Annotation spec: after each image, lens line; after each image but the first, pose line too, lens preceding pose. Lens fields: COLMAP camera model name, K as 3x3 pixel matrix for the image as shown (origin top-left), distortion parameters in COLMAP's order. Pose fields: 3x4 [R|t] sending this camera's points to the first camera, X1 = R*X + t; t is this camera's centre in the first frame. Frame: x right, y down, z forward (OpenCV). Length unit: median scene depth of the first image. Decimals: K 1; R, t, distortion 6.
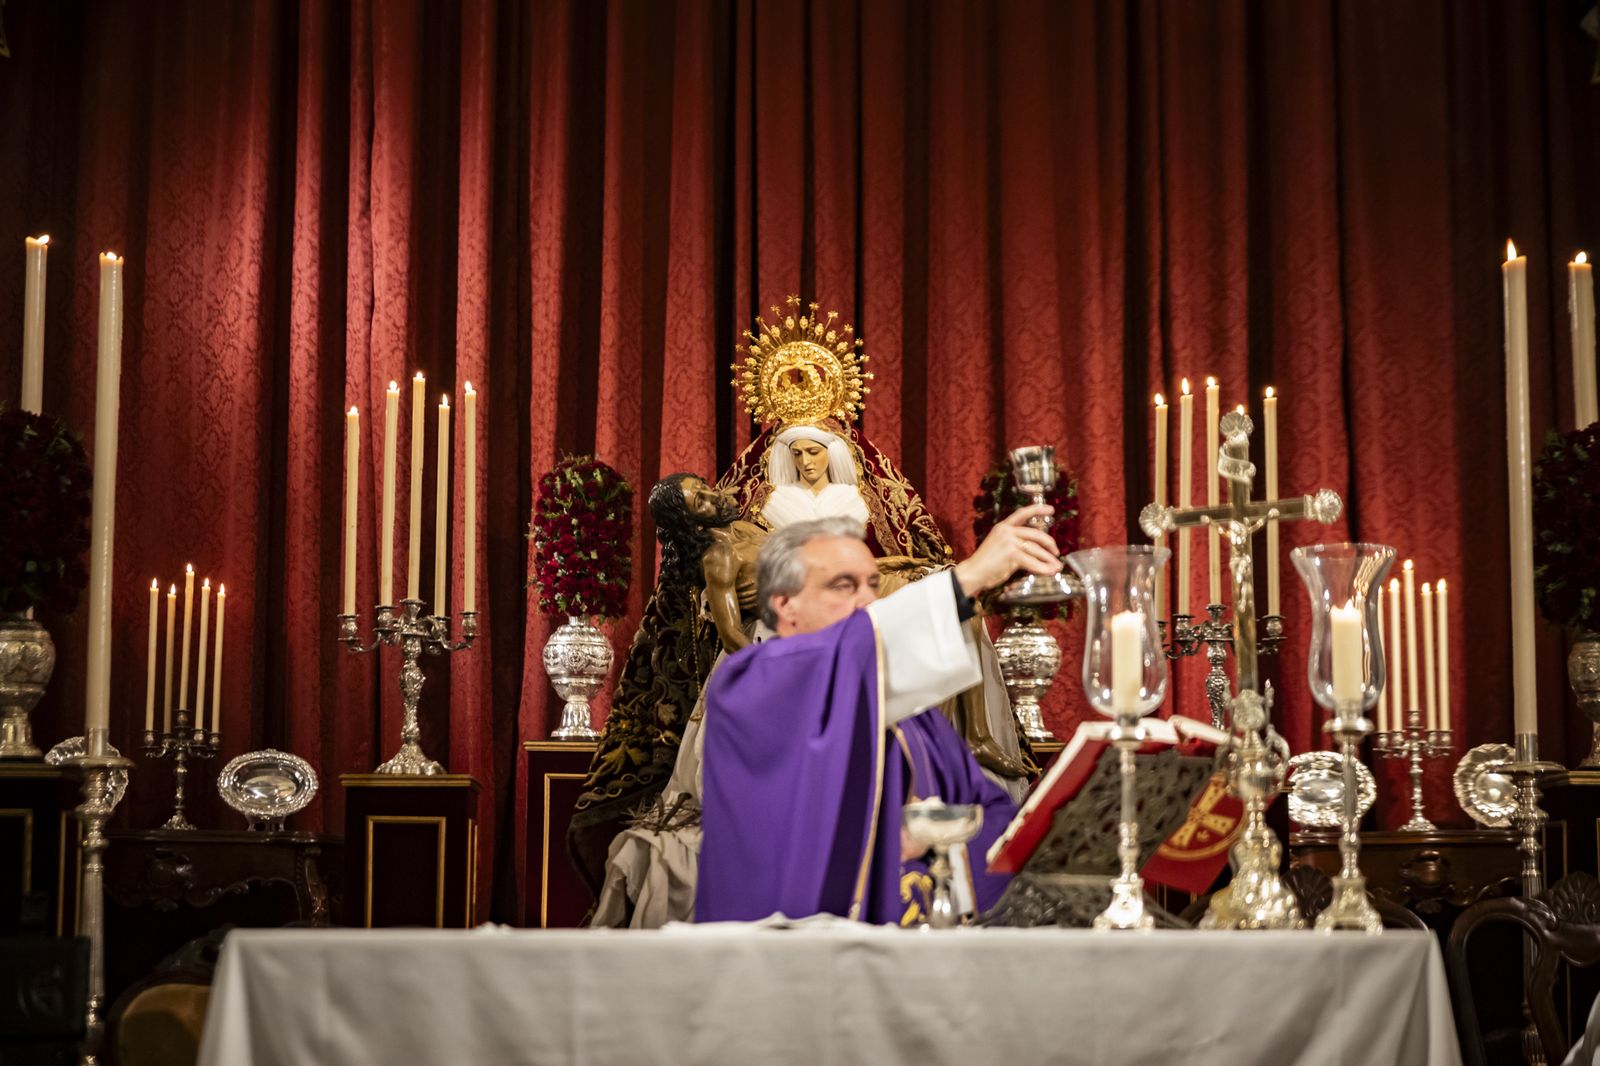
lens RADIAL K [[3105.5, 0, 800.0], [0, 3105.5, 533.0], [0, 0, 1]] dist [-0.011429, 0.081206]
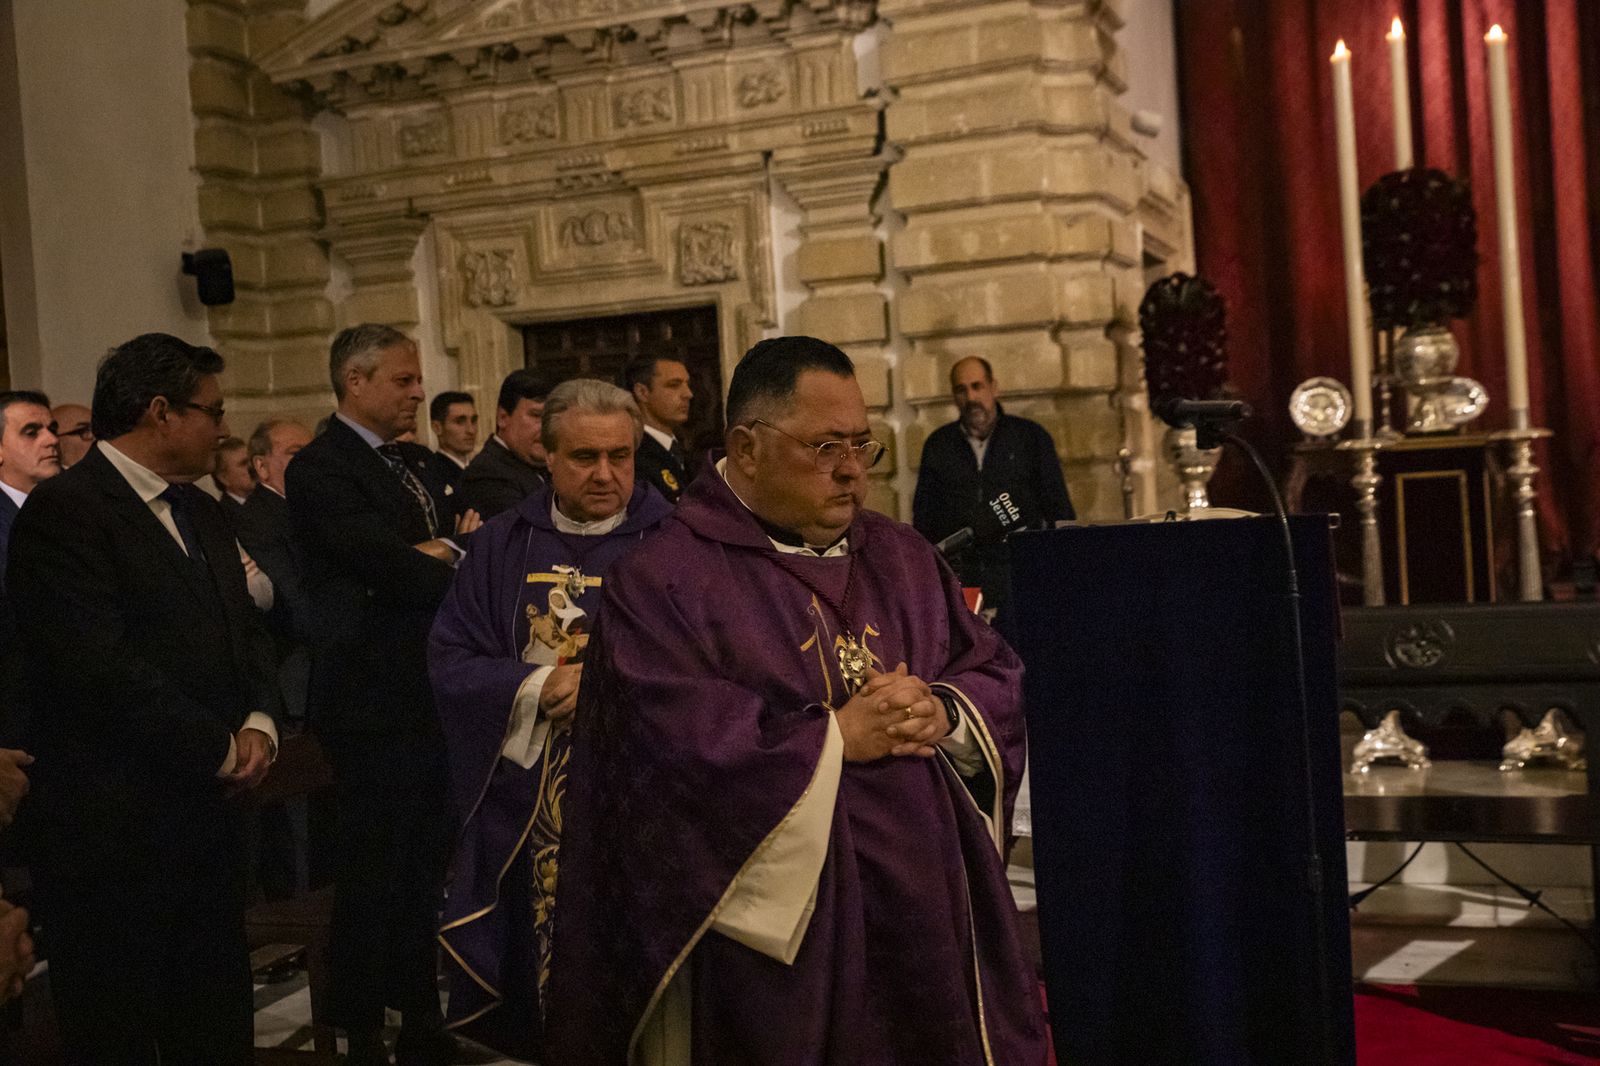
lens RADIAL K [[1718.0, 0, 804.4], [0, 1718.0, 525.7], [0, 0, 1]] dist [-0.004723, -0.020278]
pose [[0.923236, -0.050349, -0.380920, -0.199029], [0.117415, 0.980924, 0.154923, -0.030295], [0.365854, -0.187756, 0.911537, 0.192823]]
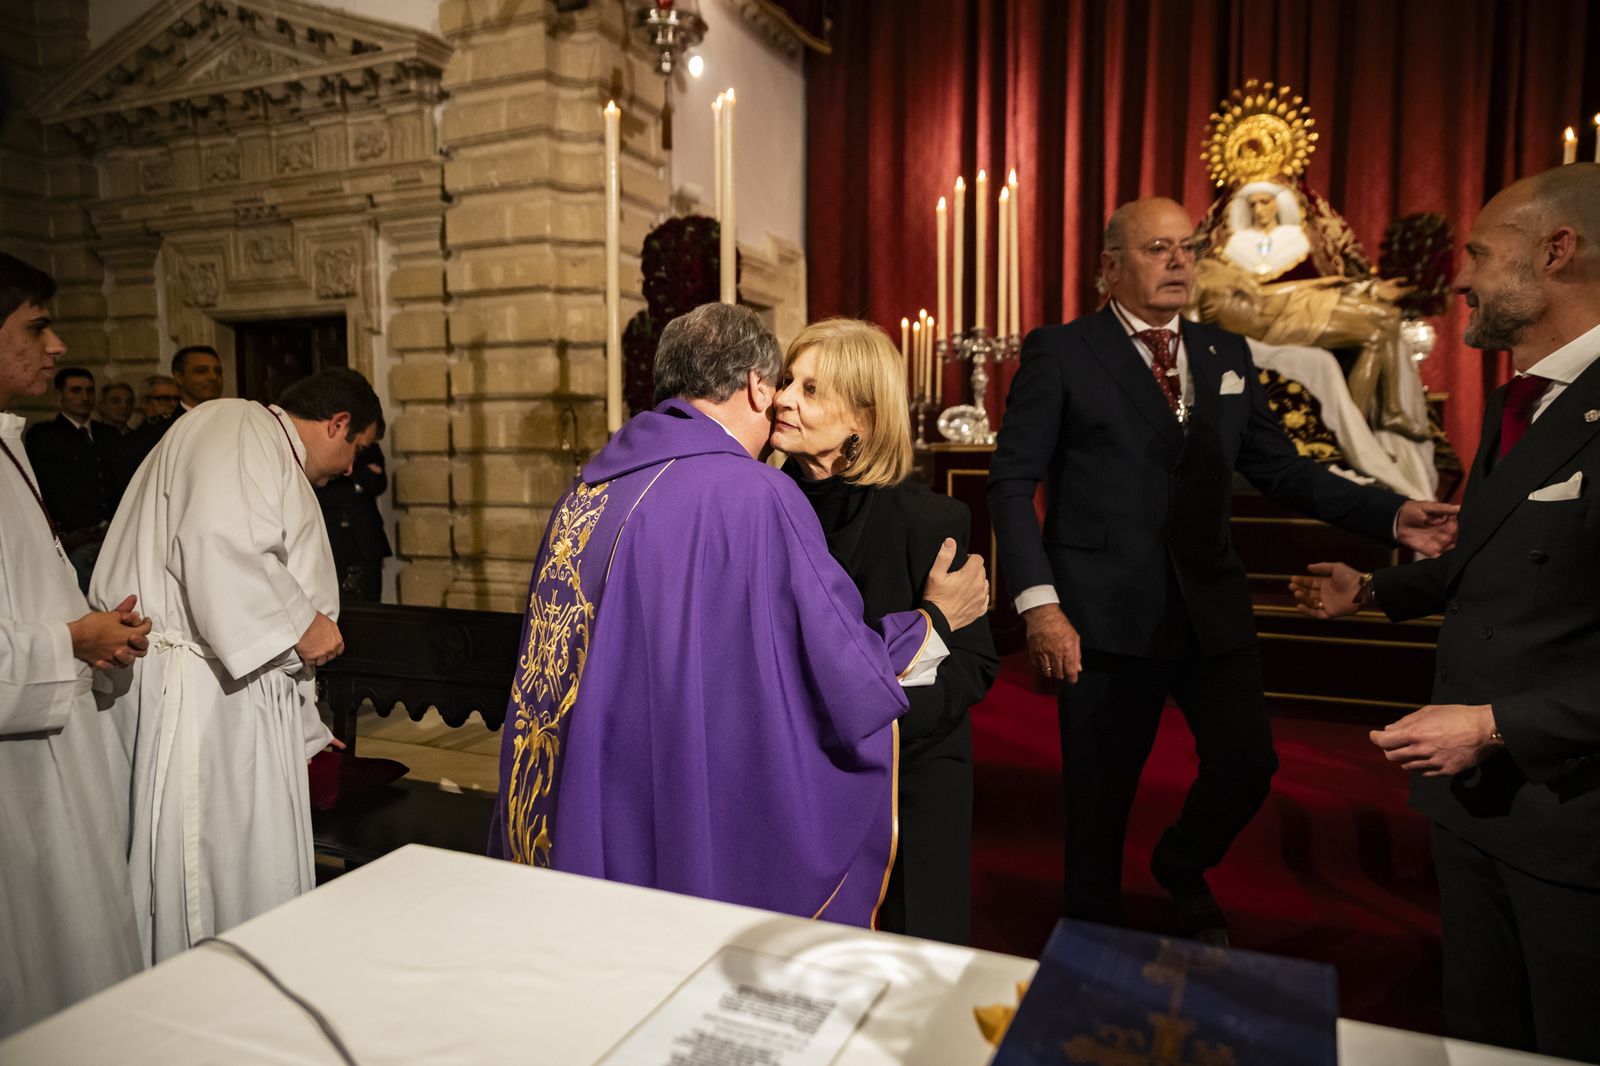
lens RADIAL K [[1053.6, 0, 804.7], [0, 1053.6, 534.0], [0, 0, 1]] dist [-0.002317, 0.001179]
pose [[0.915071, 0.029175, -0.402237, 0.009412], [0.058991, 0.976969, 0.205063, 0.009163], [0.398956, -0.211376, 0.892275, 0.478257]]
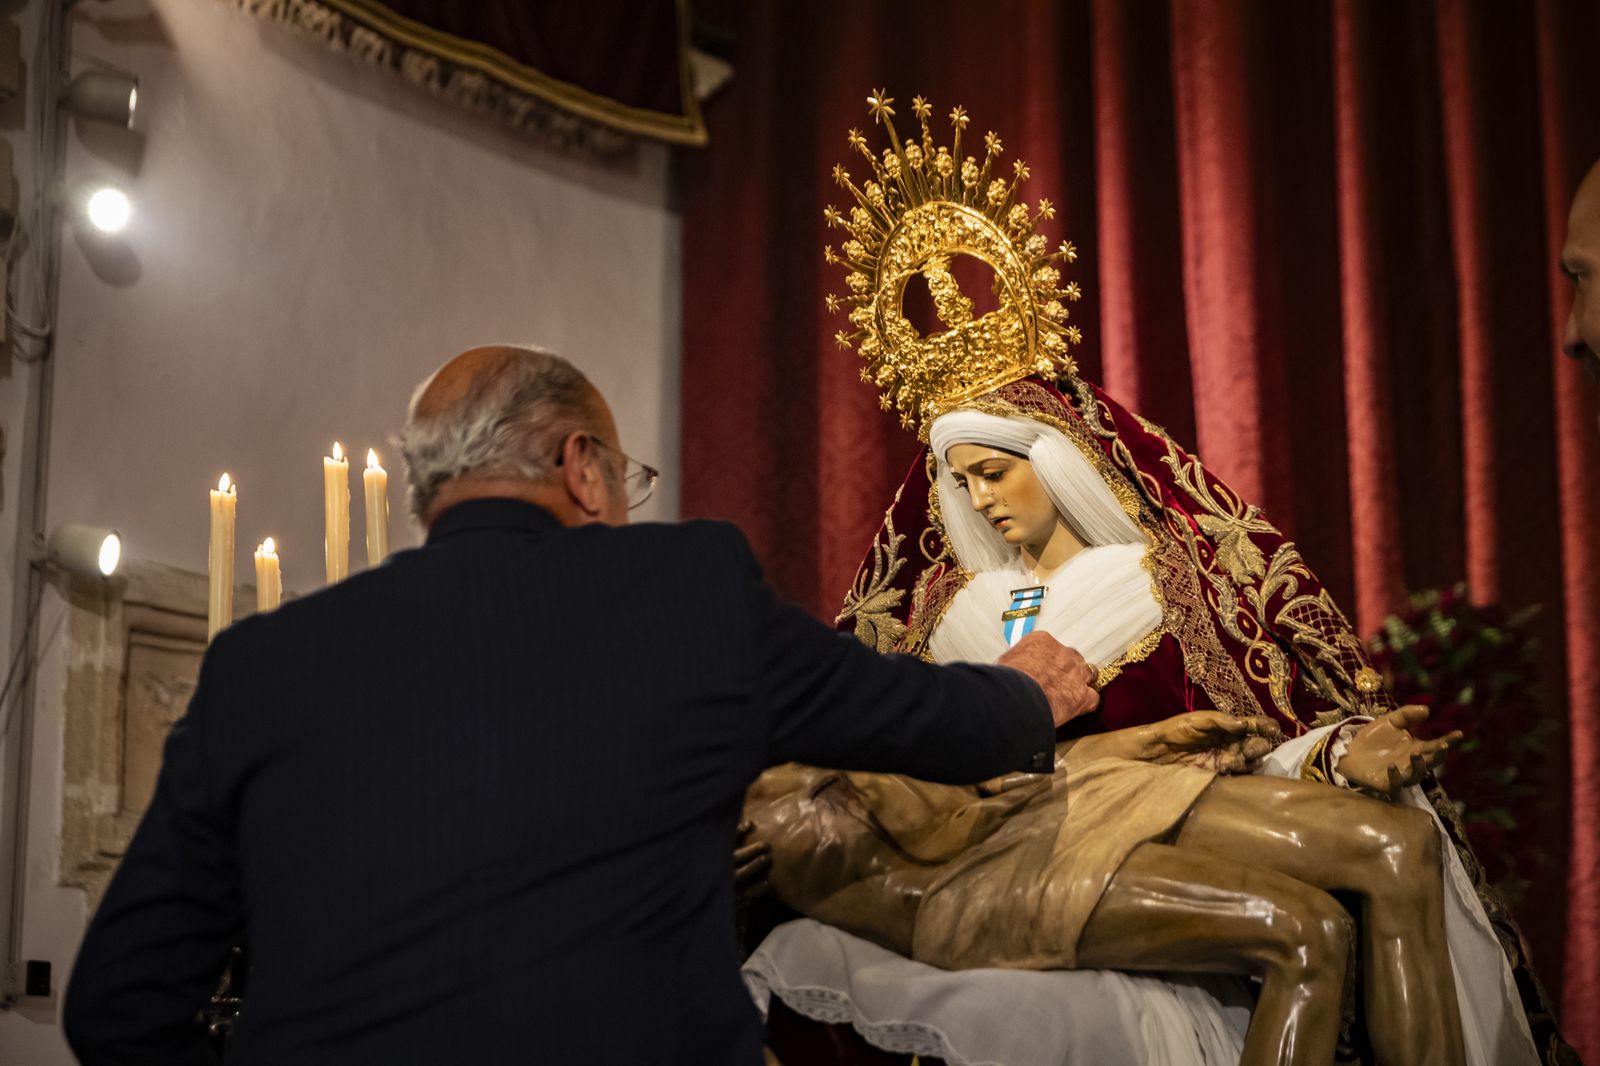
lens RADIAL K [[3048.6, 0, 833.1], [0, 3048.6, 529.8], [0, 0, 1]] dist [0.009311, -0.136165]
pose [[0.799200, -0.151302, -0.581711, 0.209583], [0.097717, 0.987630, -0.122629, 0.025940], [0.593069, 0.041162, 0.804098, 0.674838]]
